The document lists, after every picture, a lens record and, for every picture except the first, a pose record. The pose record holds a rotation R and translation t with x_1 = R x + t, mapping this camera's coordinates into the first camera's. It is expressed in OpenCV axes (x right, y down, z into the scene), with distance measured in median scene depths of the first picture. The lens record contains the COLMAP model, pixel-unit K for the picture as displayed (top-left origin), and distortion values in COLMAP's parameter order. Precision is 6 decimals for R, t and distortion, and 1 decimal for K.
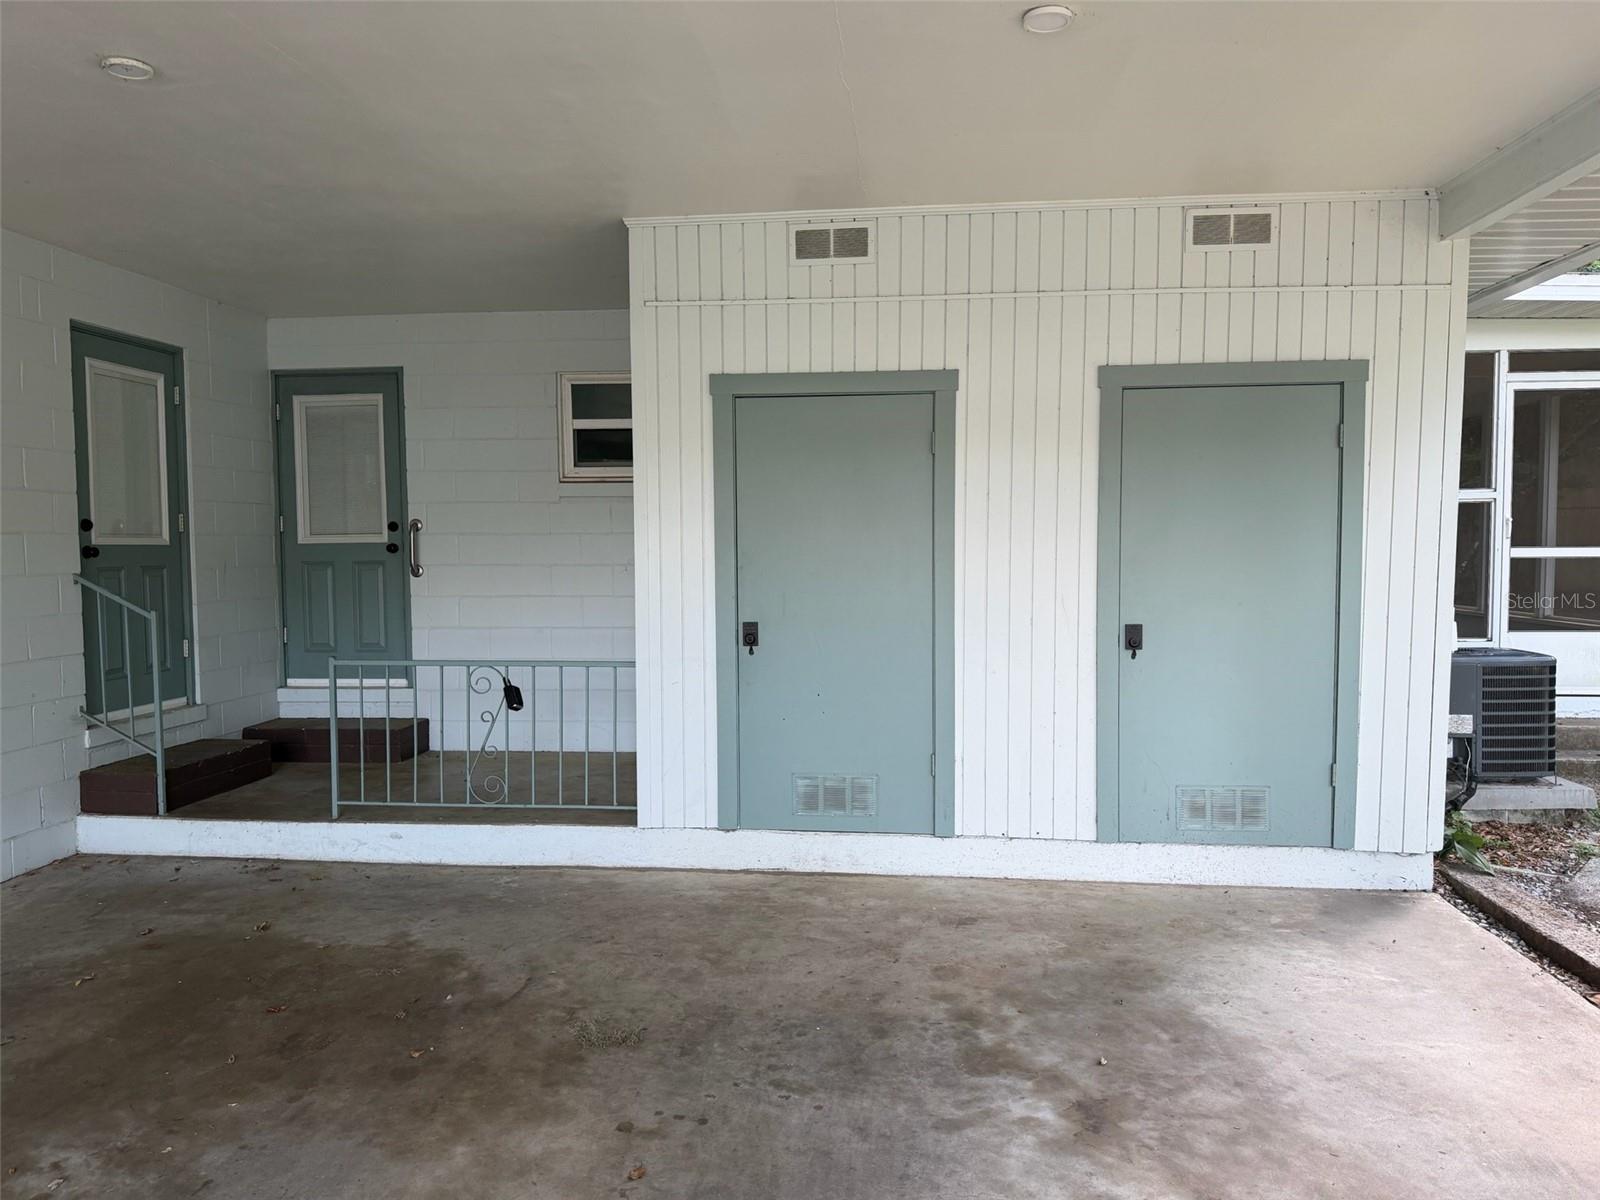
lens RADIAL K [[1132.0, 0, 800.4], [0, 1132.0, 606.3], [0, 0, 1]] dist [0.041518, -0.035206]
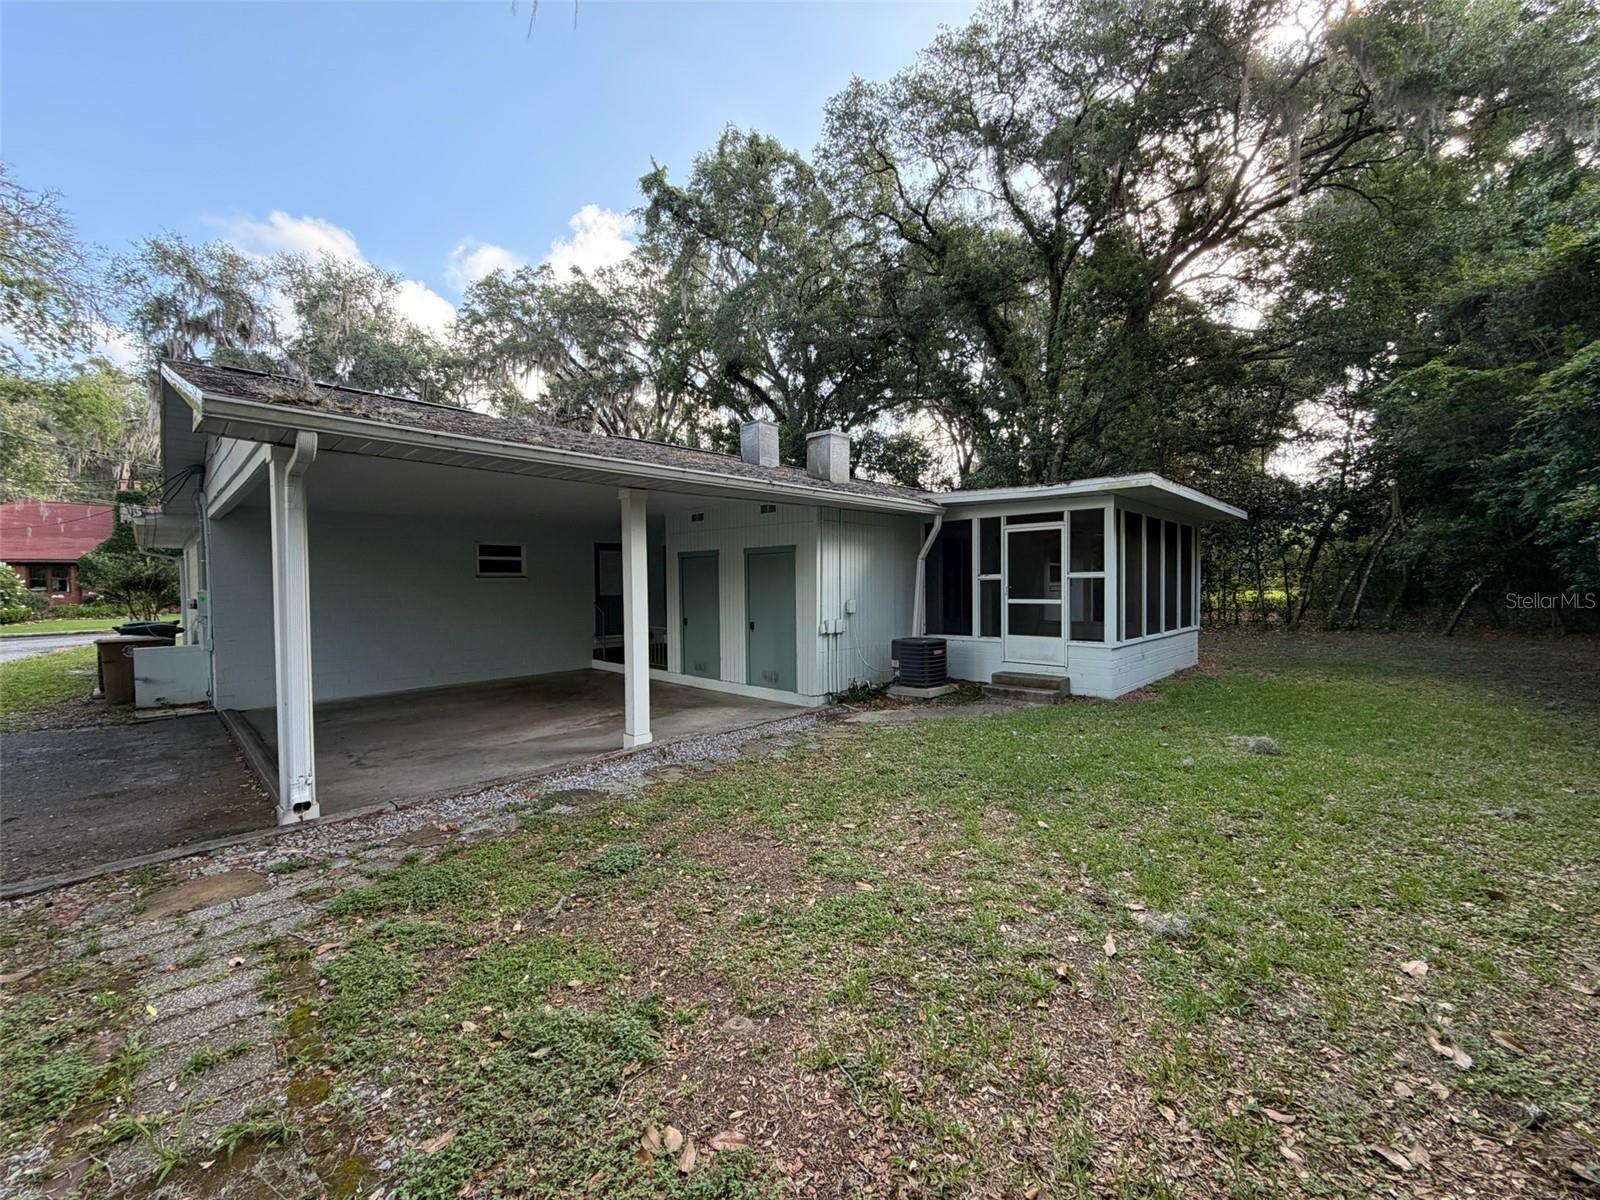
lens RADIAL K [[633.7, 0, 803.1], [0, 633.7, 596.9], [0, 0, 1]] dist [0.000320, 0.000115]
pose [[0.785906, 0.009322, -0.618276, 1.401282], [-0.028936, 0.999345, -0.021714, -0.019258], [0.617669, 0.034956, 0.785661, -0.360717]]
